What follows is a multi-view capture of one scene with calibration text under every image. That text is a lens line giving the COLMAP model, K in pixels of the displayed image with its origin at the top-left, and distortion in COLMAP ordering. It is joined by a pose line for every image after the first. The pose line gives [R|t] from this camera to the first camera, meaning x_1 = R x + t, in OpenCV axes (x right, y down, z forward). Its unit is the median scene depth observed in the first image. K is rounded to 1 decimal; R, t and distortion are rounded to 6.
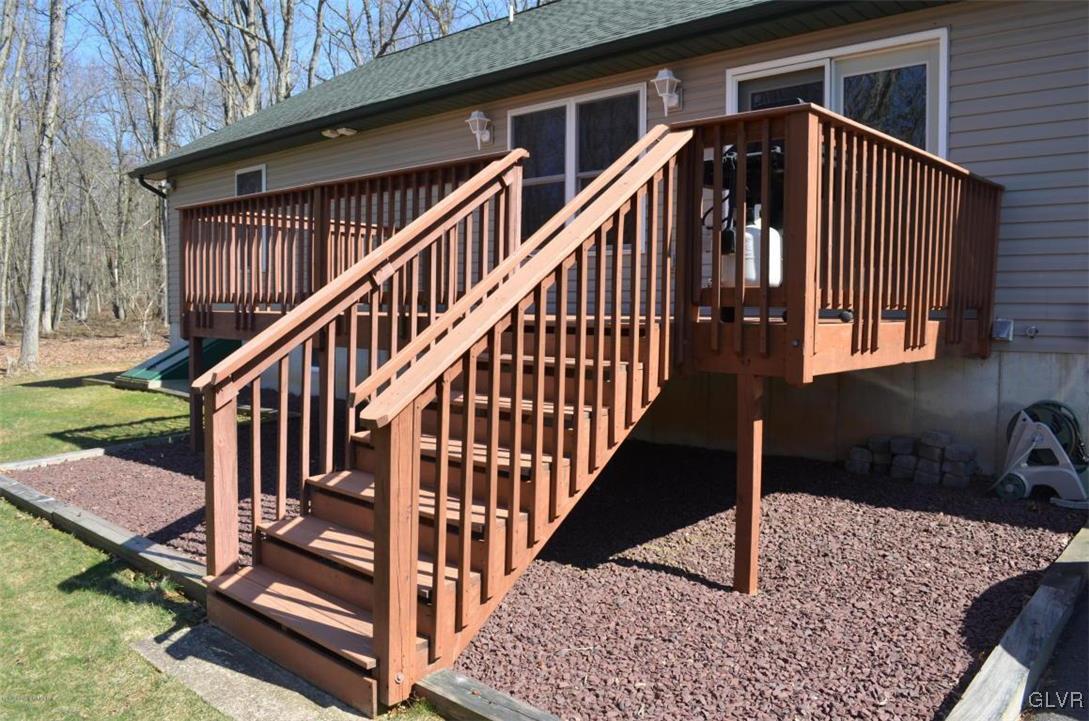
lens RADIAL K [[851.7, 0, 548.1], [0, 851.7, 361.6], [0, 0, 1]] dist [-0.081360, 0.012722]
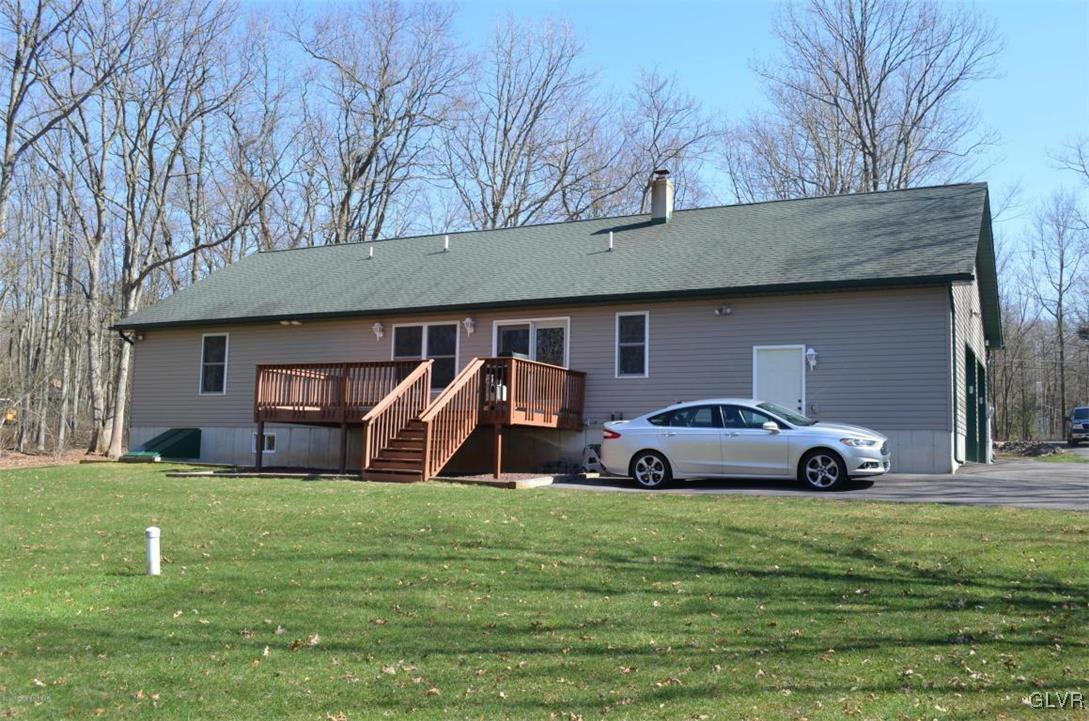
lens RADIAL K [[1044.0, 0, 546.6], [0, 1044.0, 360.4], [0, 0, 1]] dist [0.000890, 0.000000]
pose [[0.965584, 0.042249, 0.256637, -0.674523], [-0.000671, 0.987120, -0.159979, 0.424446], [-0.260091, 0.154301, 0.953176, -3.137454]]
